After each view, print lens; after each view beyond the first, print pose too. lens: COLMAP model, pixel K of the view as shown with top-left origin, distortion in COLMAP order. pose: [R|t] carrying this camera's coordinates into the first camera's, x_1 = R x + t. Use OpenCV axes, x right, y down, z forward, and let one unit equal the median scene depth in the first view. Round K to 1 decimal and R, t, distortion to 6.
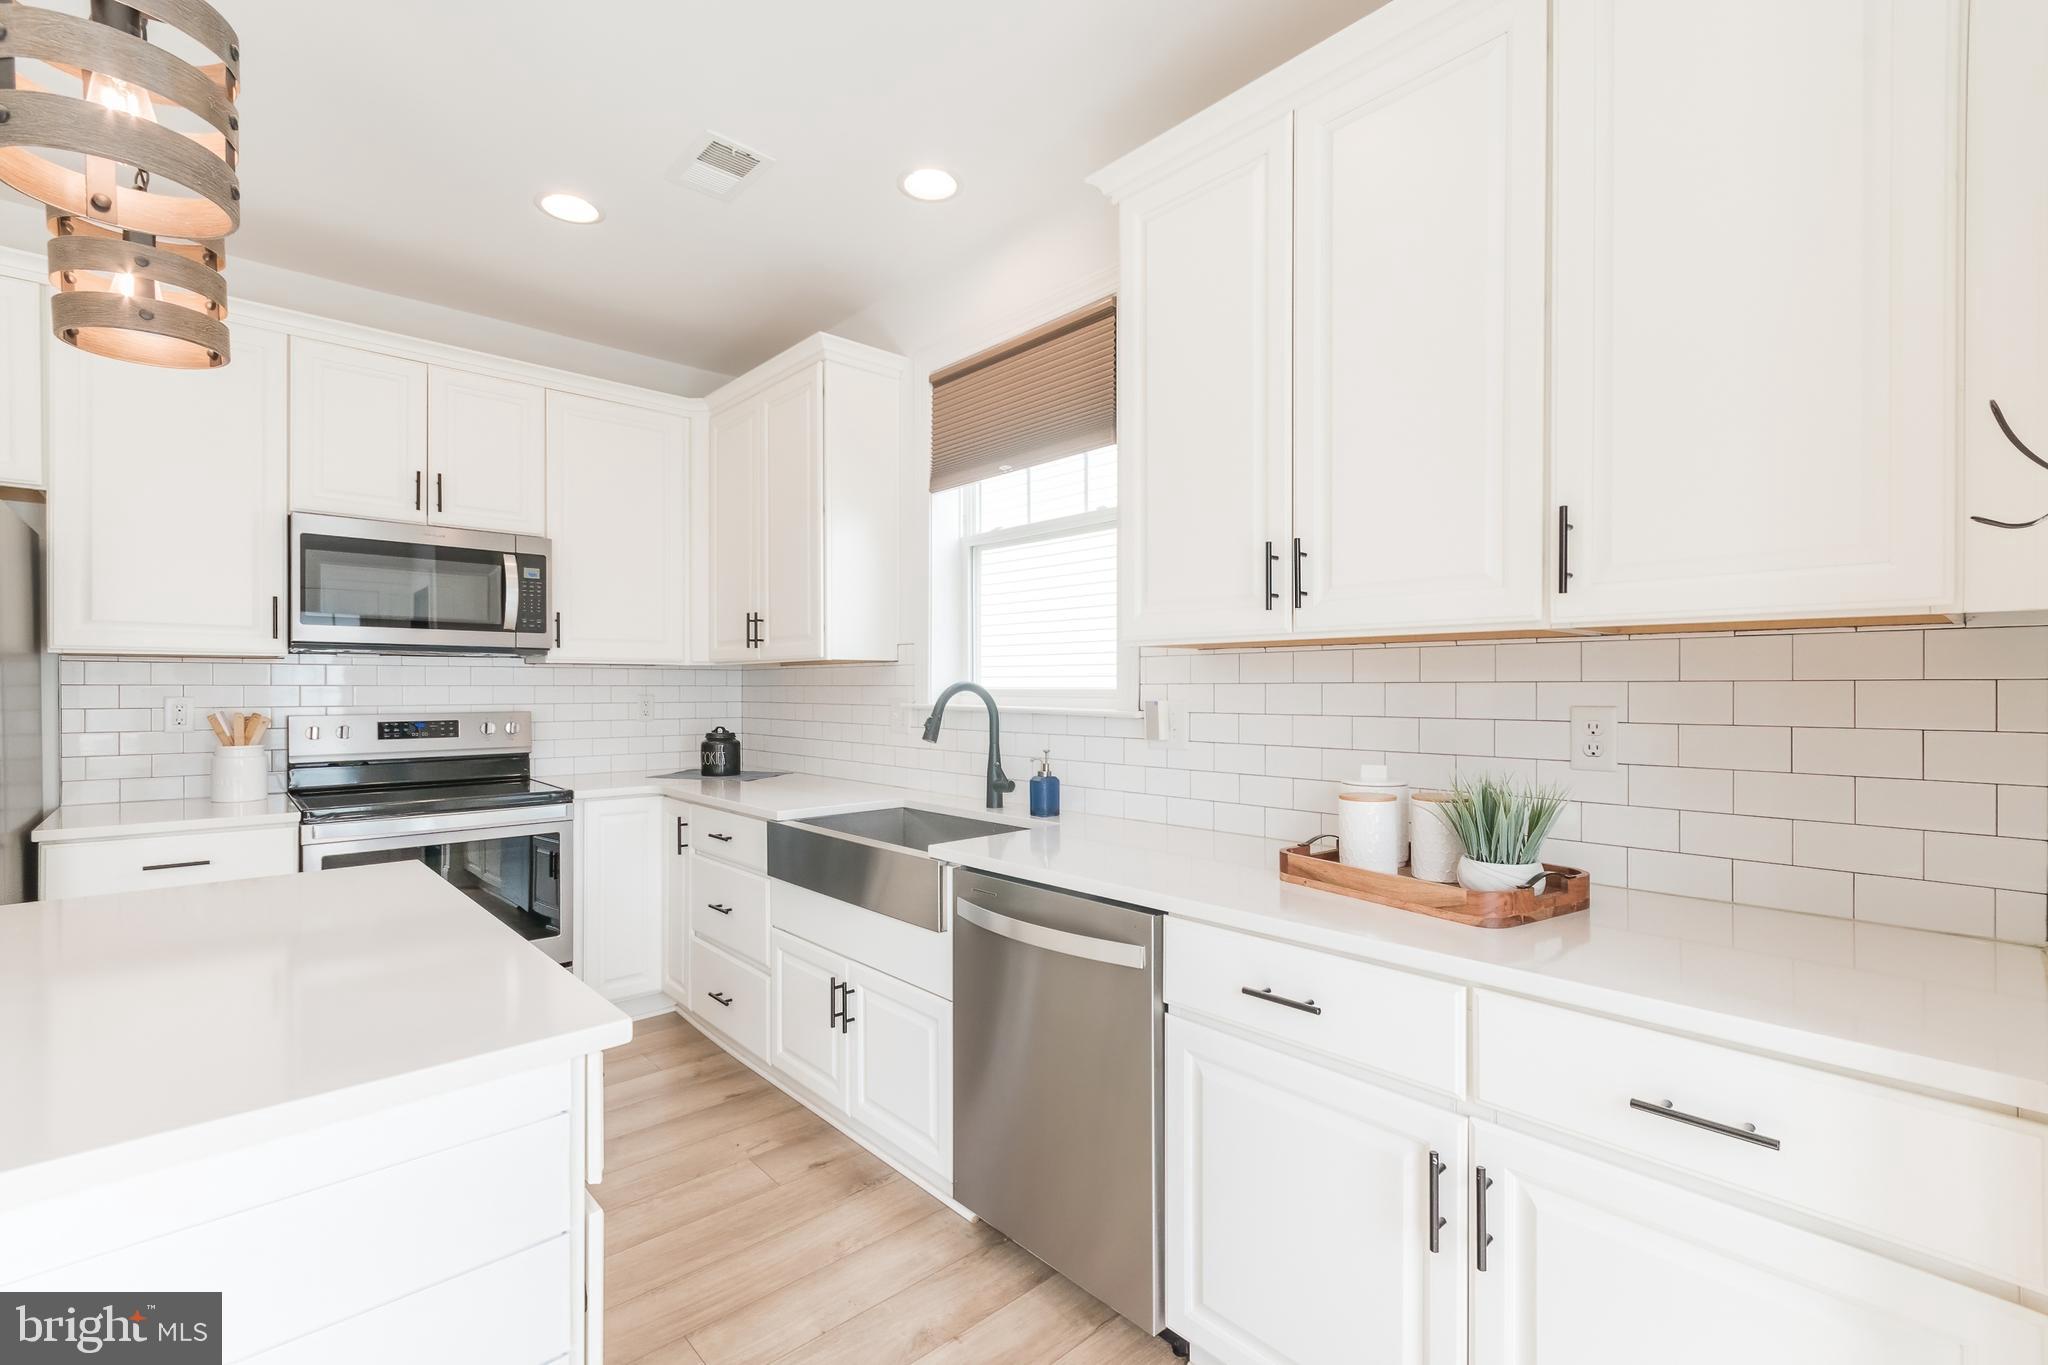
lens RADIAL K [[914.2, 0, 992.9], [0, 914.2, 686.8], [0, 0, 1]] dist [0.002334, -0.001243]
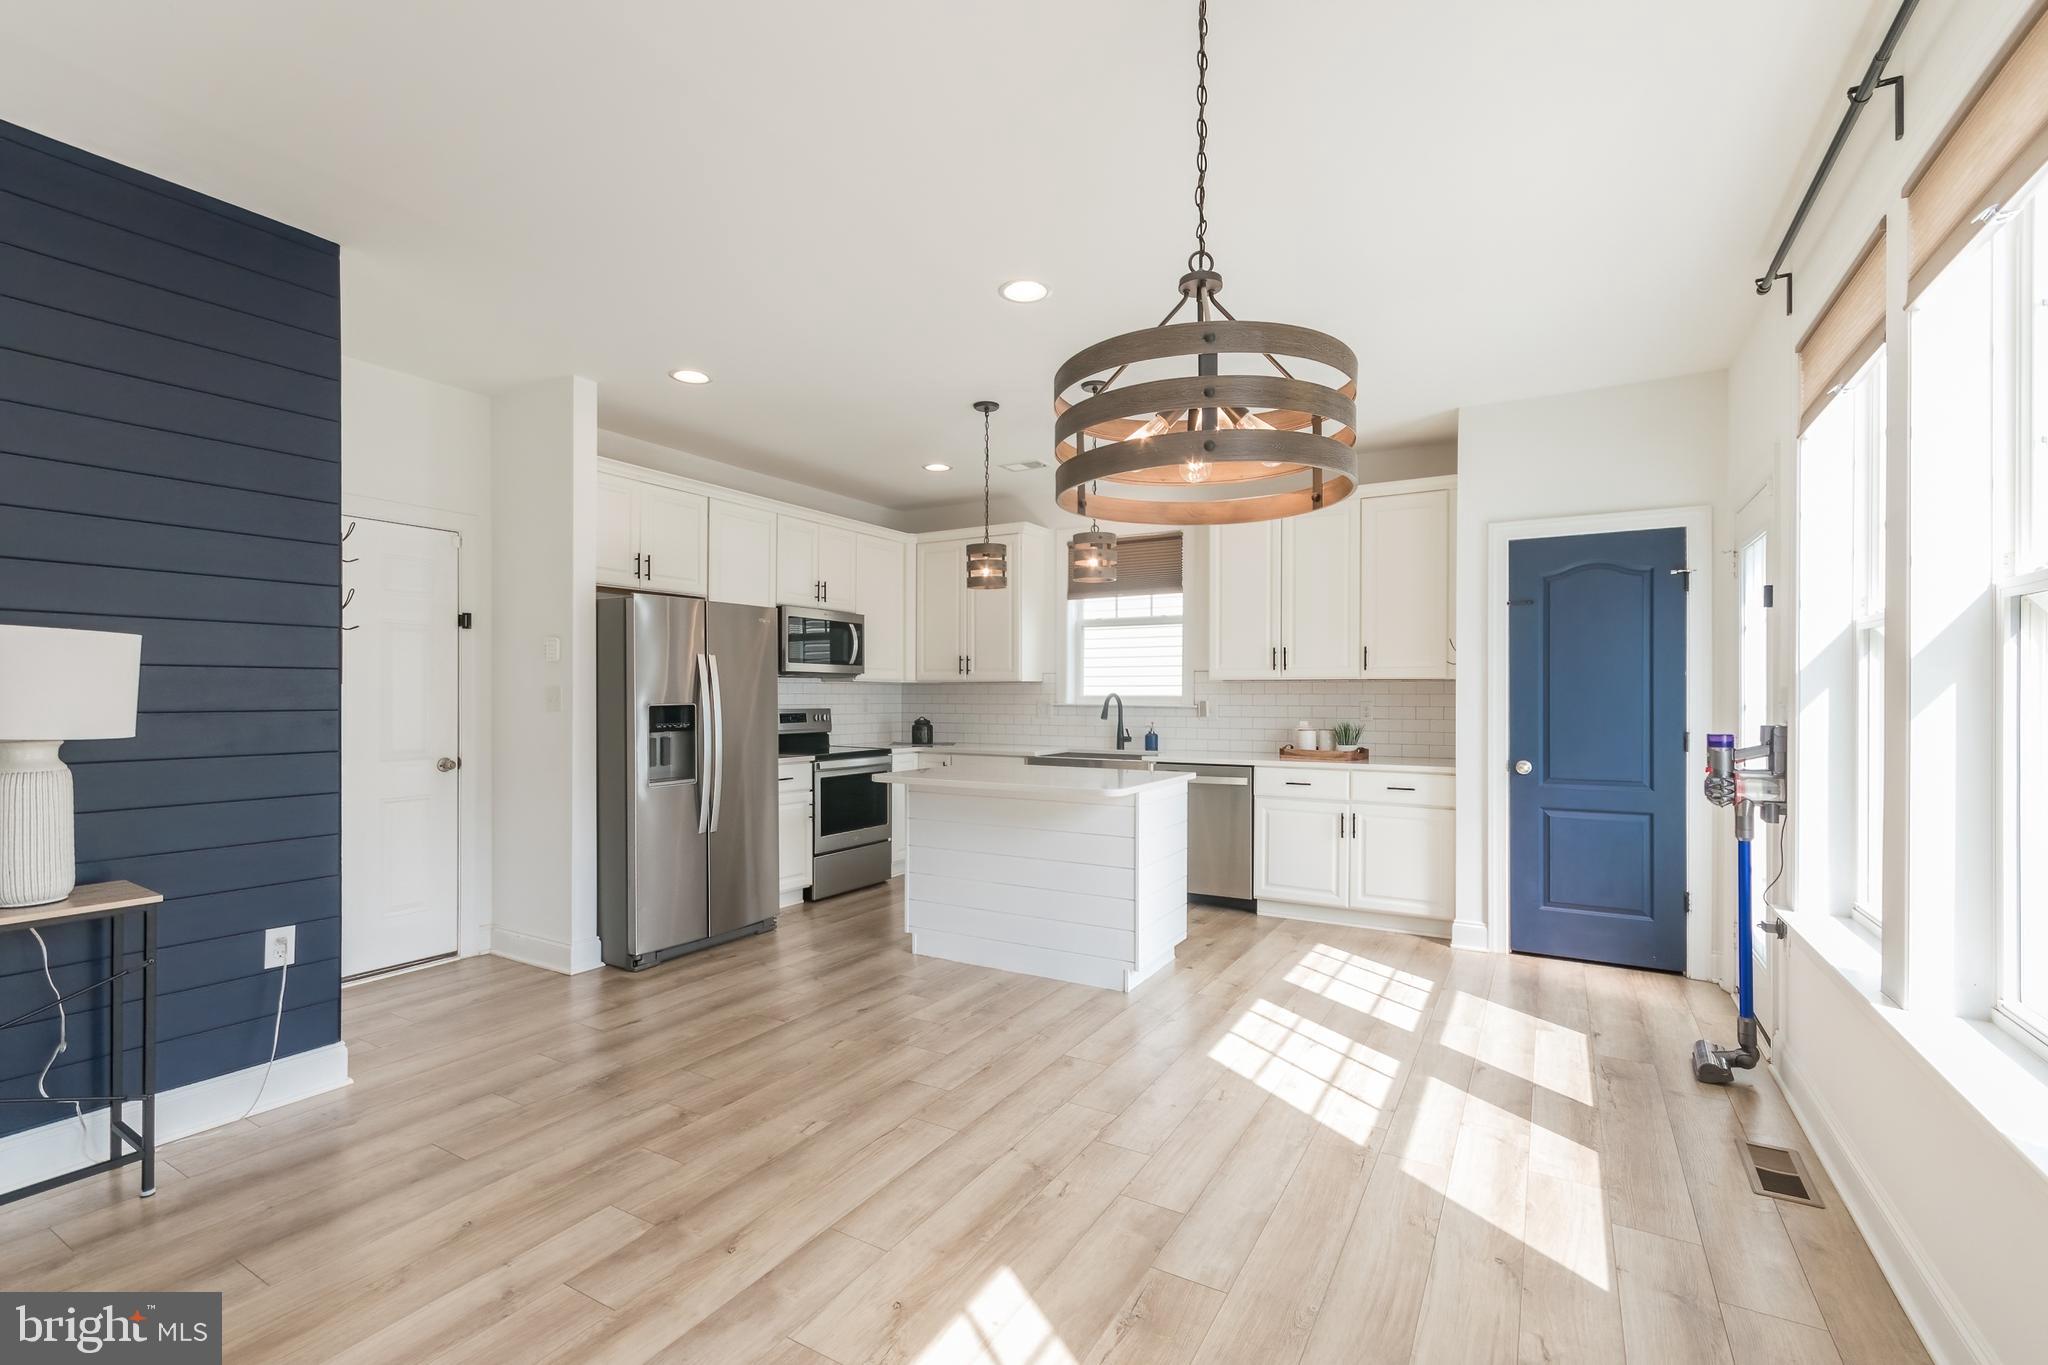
lens RADIAL K [[914.2, 0, 997.9], [0, 914.2, 700.0], [0, 0, 1]] dist [0.002334, -0.001243]
pose [[0.954745, 0.000317, 0.297425, -0.988081], [-0.002020, 0.999983, 0.005421, 0.000681], [-0.297418, -0.005777, 0.954730, -1.087355]]
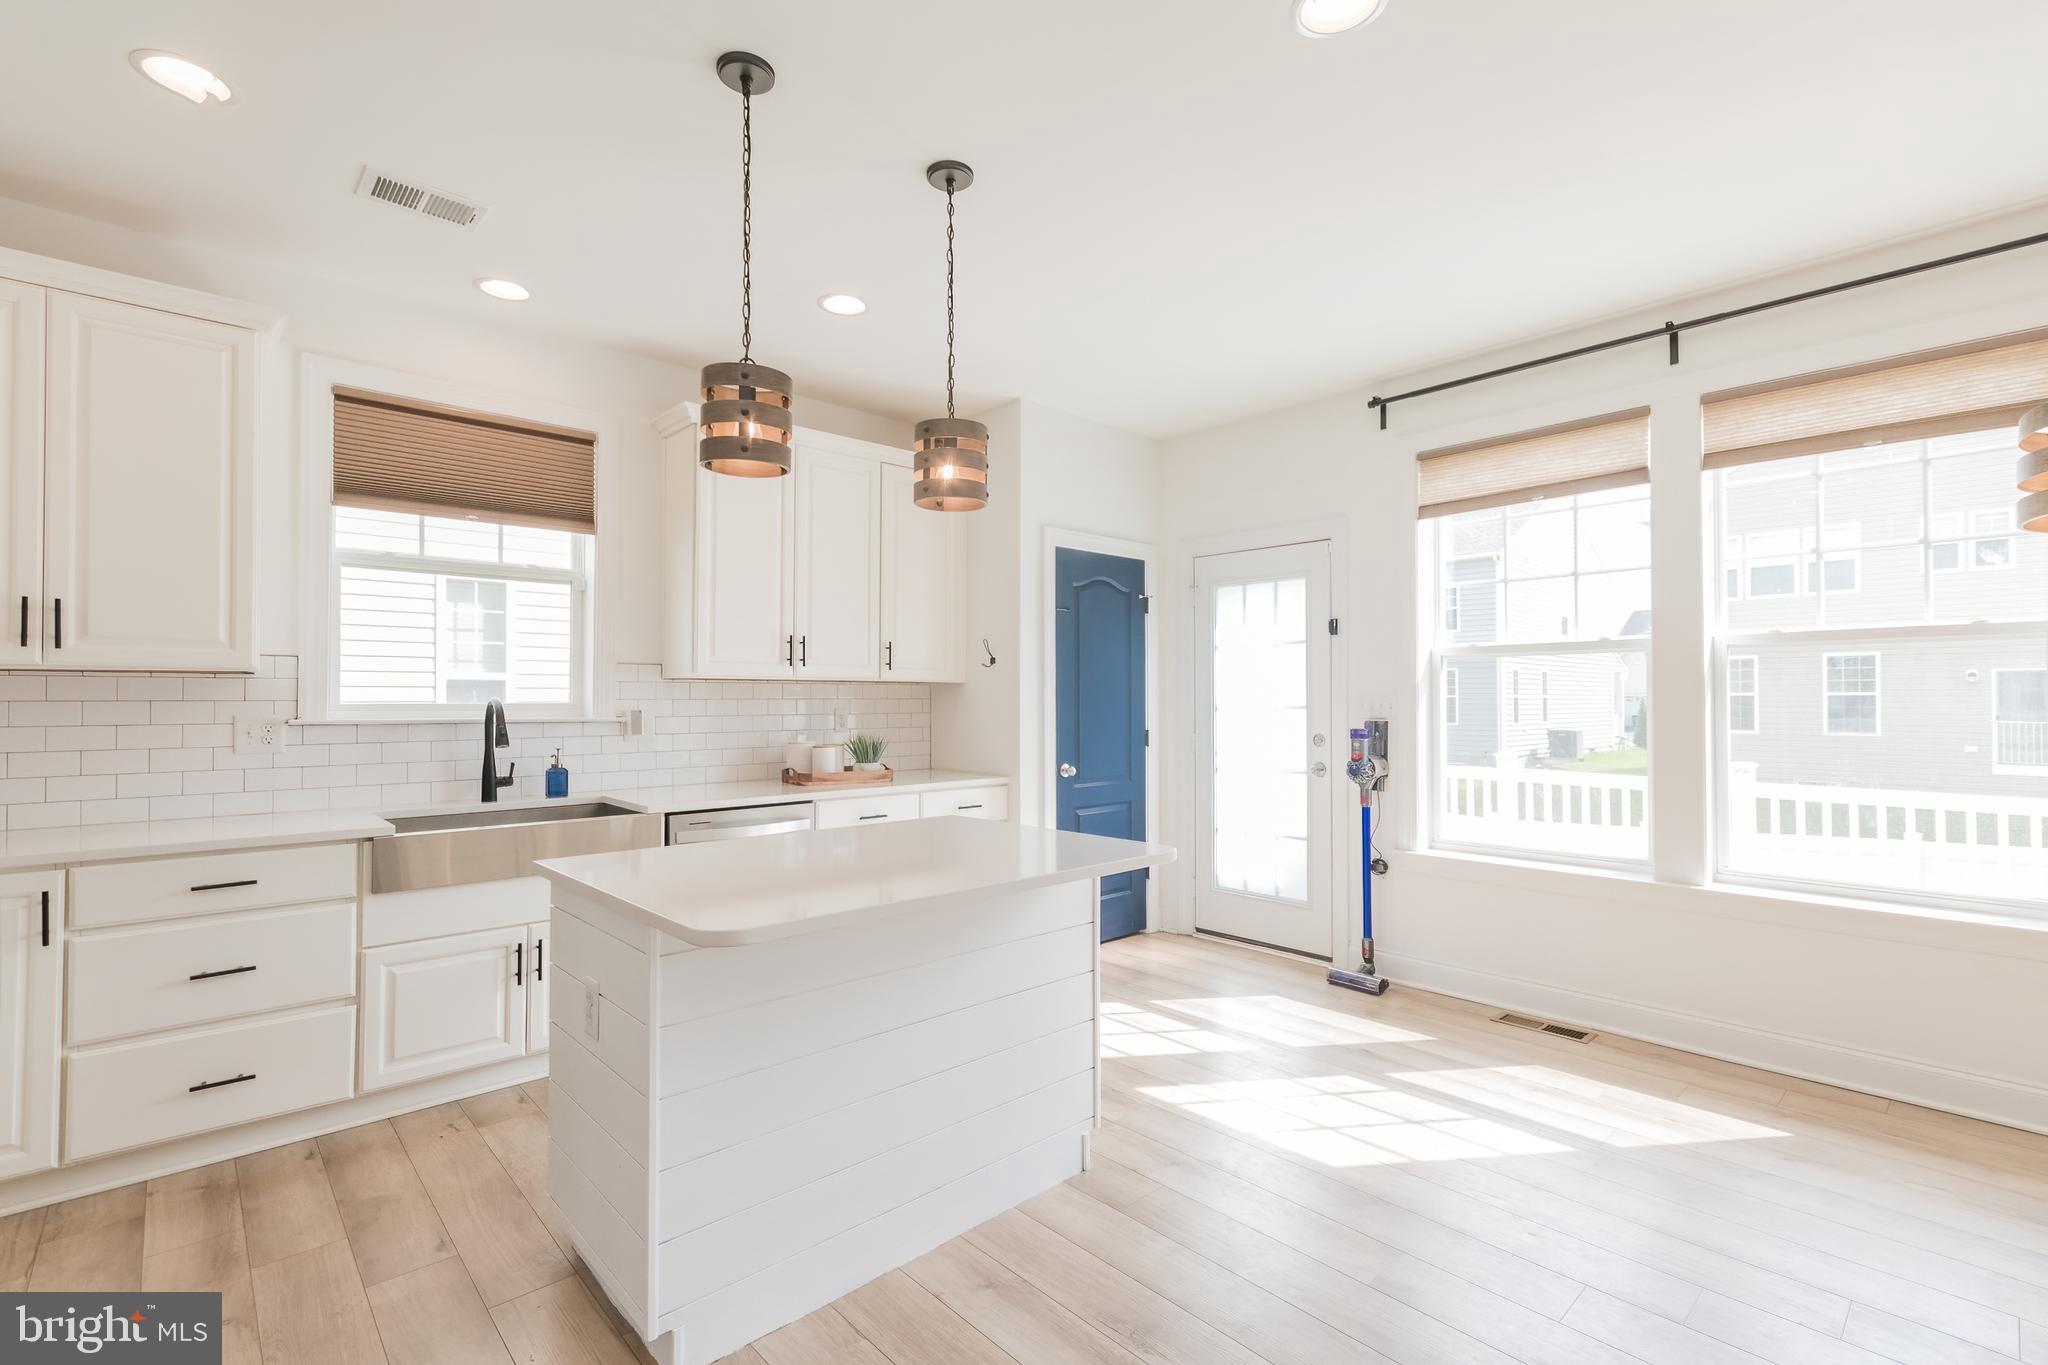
lens RADIAL K [[914.2, 0, 1017.4], [0, 914.2, 692.5], [0, 0, 1]] dist [0.002334, -0.001243]
pose [[-0.025605, 0.009110, 0.999631, -1.281897], [0.002554, 0.999956, -0.009048, 0.000593], [-0.999669, 0.002321, -0.025627, 0.344722]]
